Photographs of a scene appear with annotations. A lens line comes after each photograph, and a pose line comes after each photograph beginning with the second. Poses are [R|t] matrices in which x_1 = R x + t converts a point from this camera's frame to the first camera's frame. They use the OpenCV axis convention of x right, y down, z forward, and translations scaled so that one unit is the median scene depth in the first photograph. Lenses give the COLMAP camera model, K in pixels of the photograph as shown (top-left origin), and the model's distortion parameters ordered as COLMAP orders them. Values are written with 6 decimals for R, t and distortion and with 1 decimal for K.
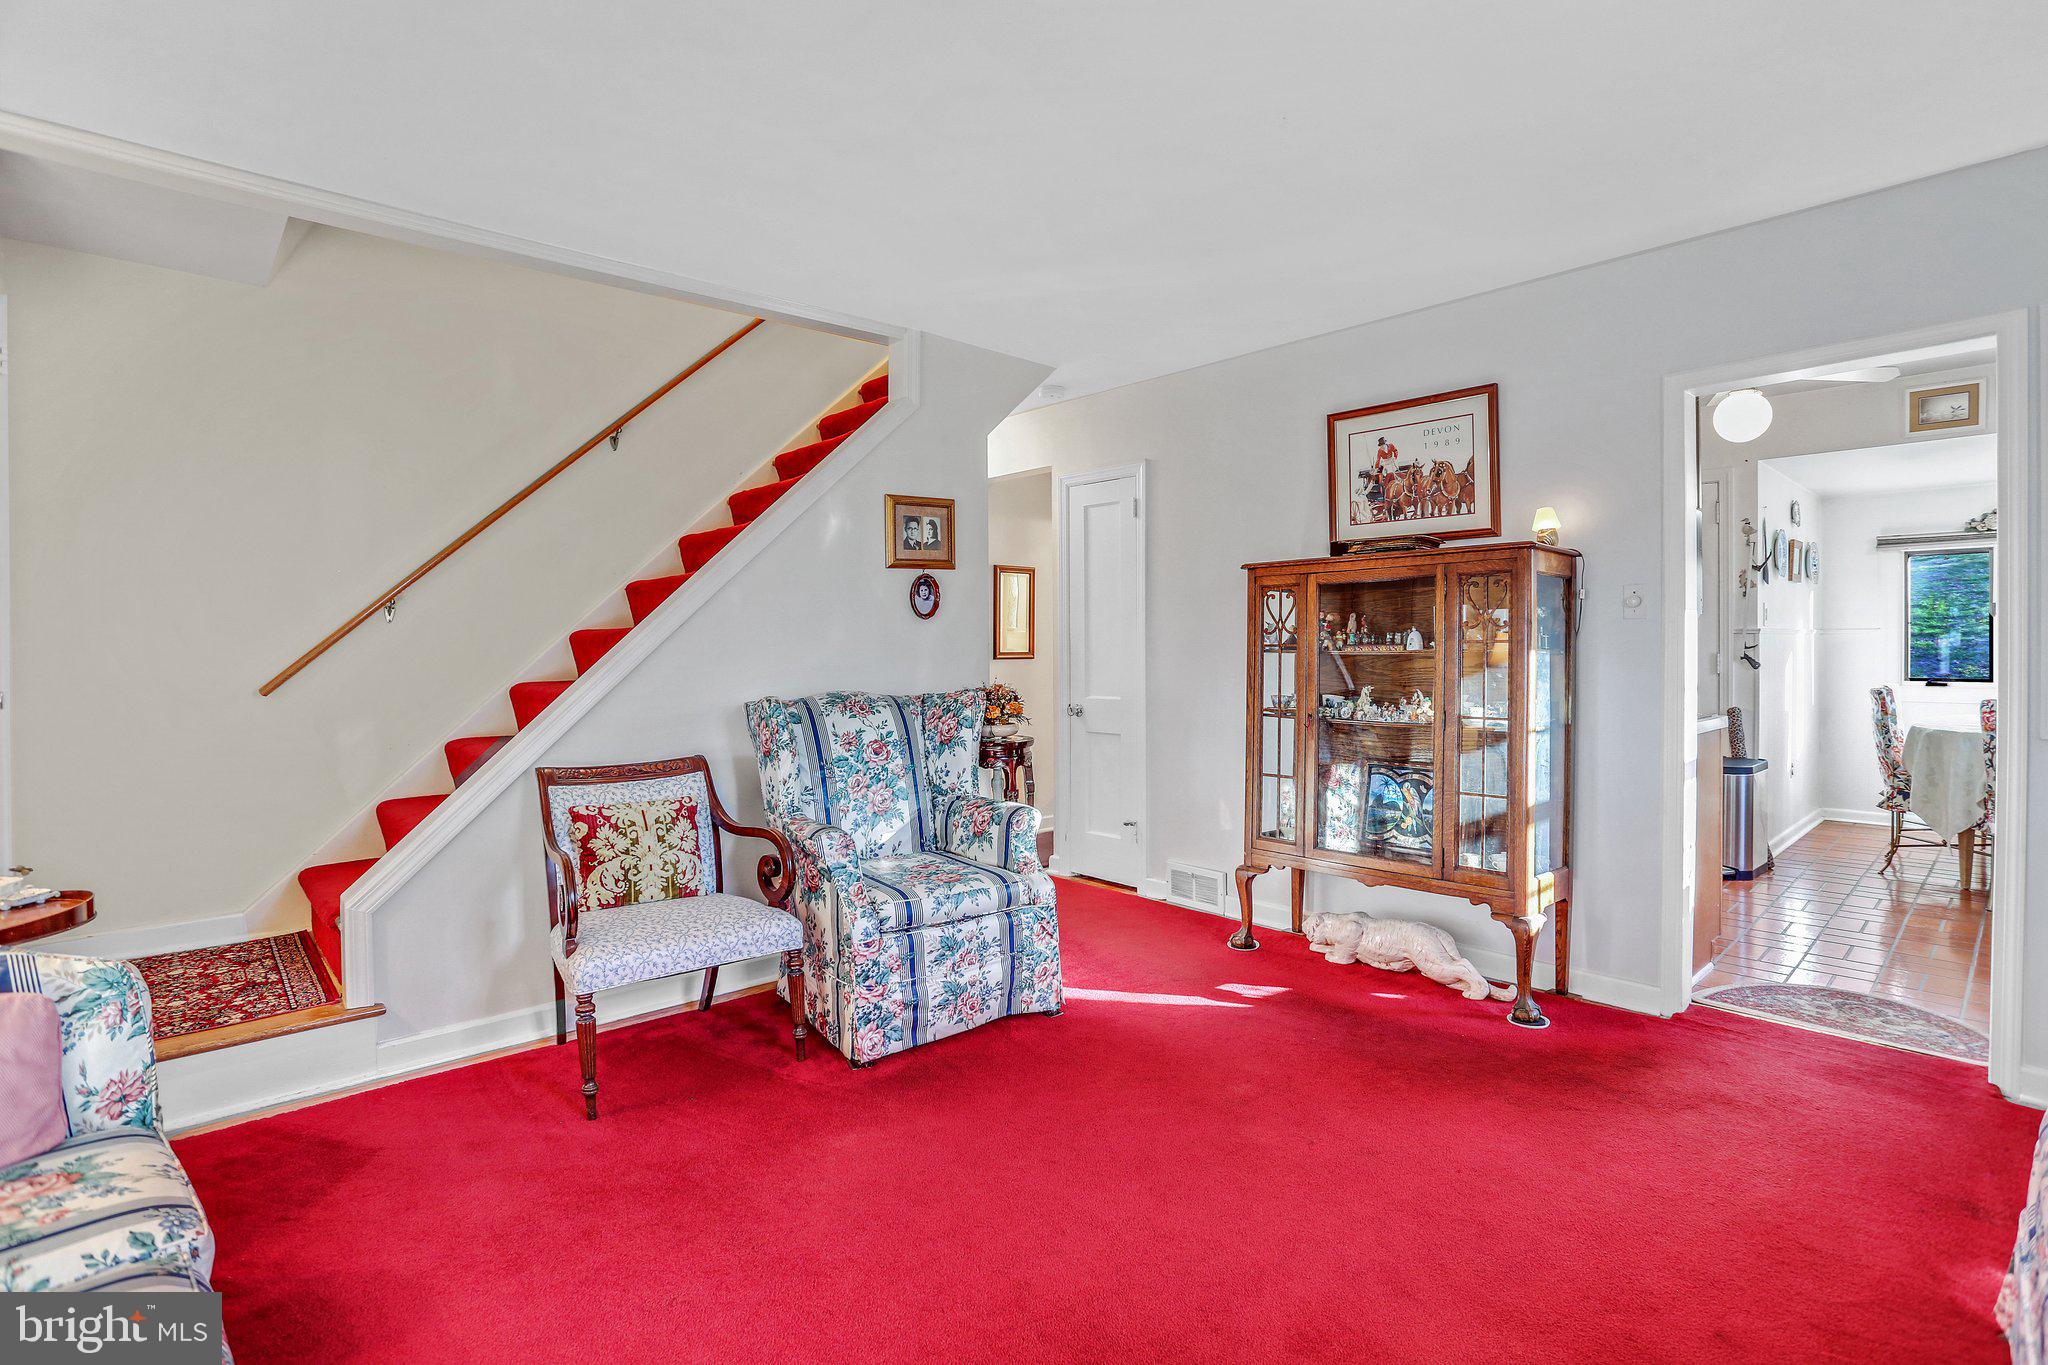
lens RADIAL K [[1011.8, 0, 1021.2], [0, 1011.8, 669.9], [0, 0, 1]] dist [-0.016459, 0.006058]
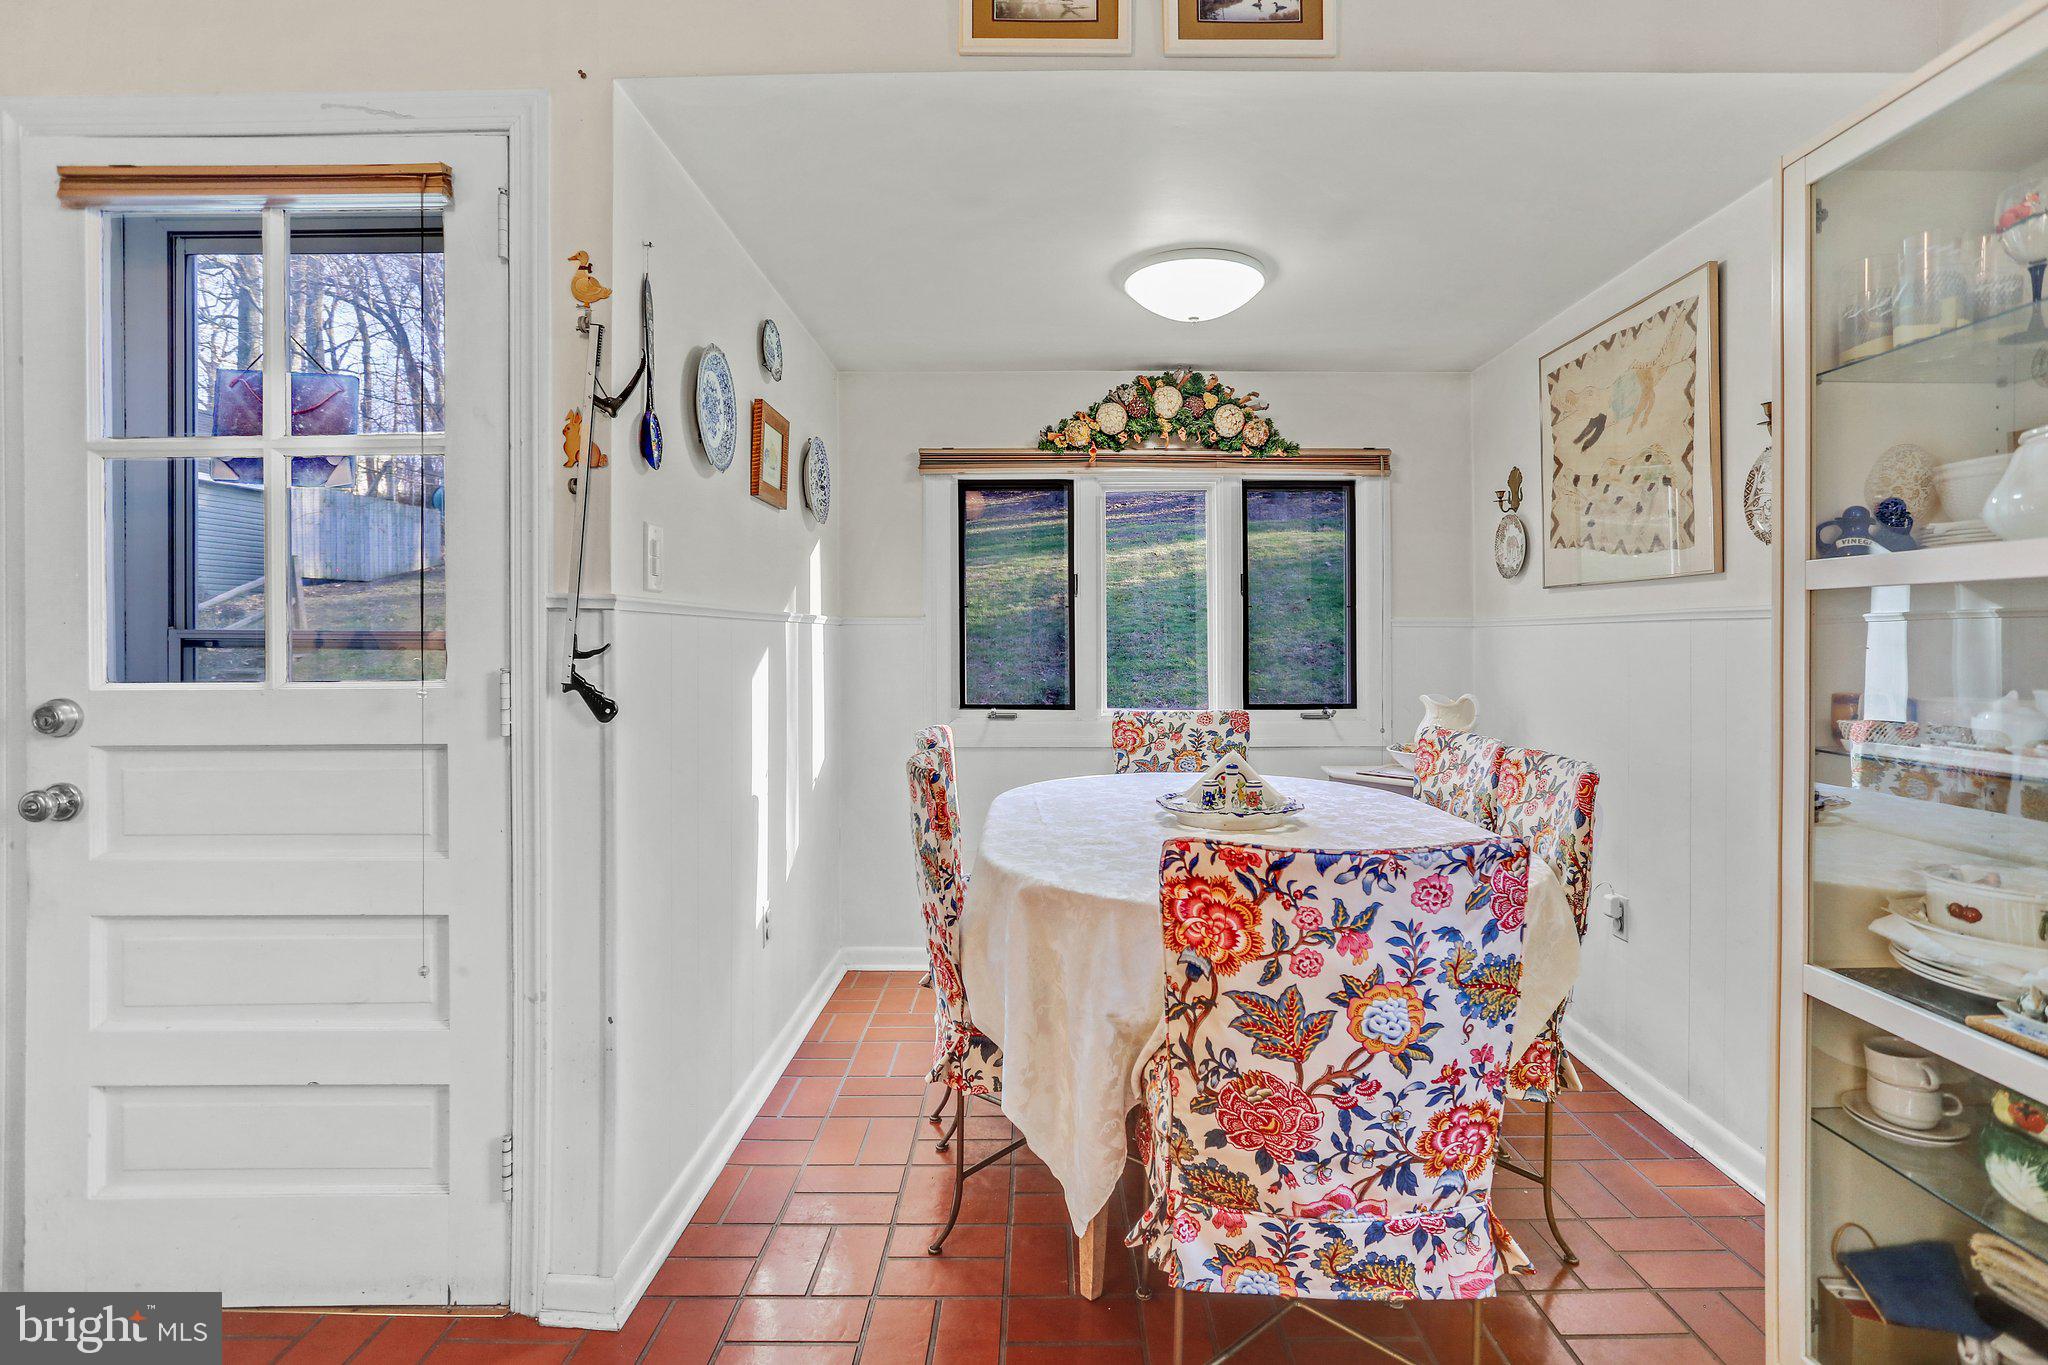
lens RADIAL K [[1011.8, 0, 1023.6], [0, 1011.8, 663.8], [0, 0, 1]] dist [-0.016459, 0.006058]
pose [[0.707253, -0.007146, 0.706924, 0.586648], [0.008933, 0.999959, 0.001171, -0.018168], [-0.706904, 0.005487, 0.707288, 0.665548]]
